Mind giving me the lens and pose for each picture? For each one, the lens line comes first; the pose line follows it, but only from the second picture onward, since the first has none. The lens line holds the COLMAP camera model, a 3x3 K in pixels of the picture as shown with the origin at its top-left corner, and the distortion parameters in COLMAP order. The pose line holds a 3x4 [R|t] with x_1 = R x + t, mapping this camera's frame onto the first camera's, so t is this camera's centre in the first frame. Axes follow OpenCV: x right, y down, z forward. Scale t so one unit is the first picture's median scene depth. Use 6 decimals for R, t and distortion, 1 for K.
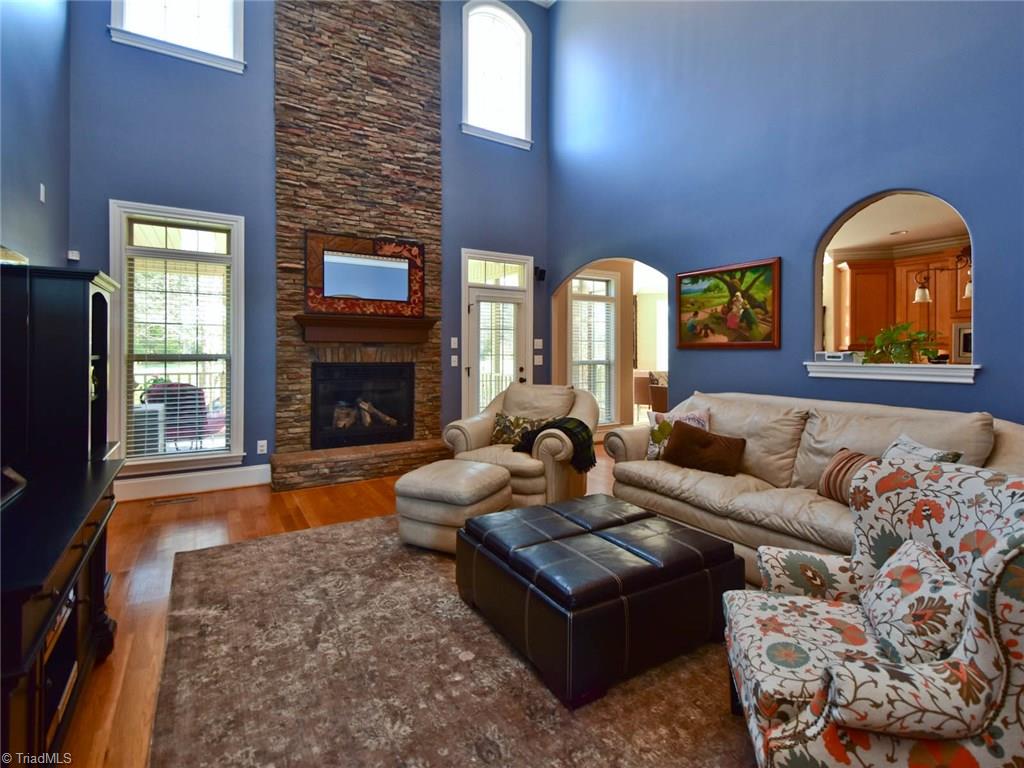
lens RADIAL K [[503.2, 0, 528.9], [0, 503.2, 347.4], [0, 0, 1]] dist [0.039977, -0.000392]
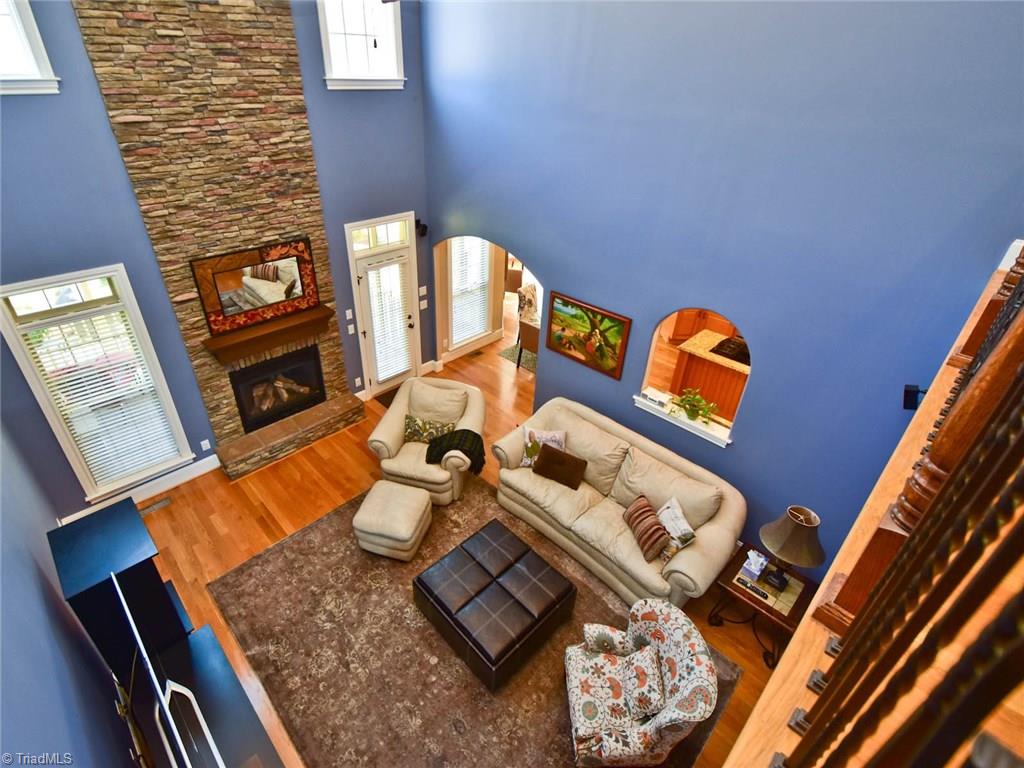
lens RADIAL K [[496.8, 0, 486.5], [0, 496.8, 365.2], [0, 0, 1]] dist [0.019643, -0.000850]
pose [[0.979191, -0.086421, 0.183621, -0.076514], [-0.020329, 0.858476, 0.512451, -0.561456], [-0.201921, -0.505520, 0.838855, -0.019967]]
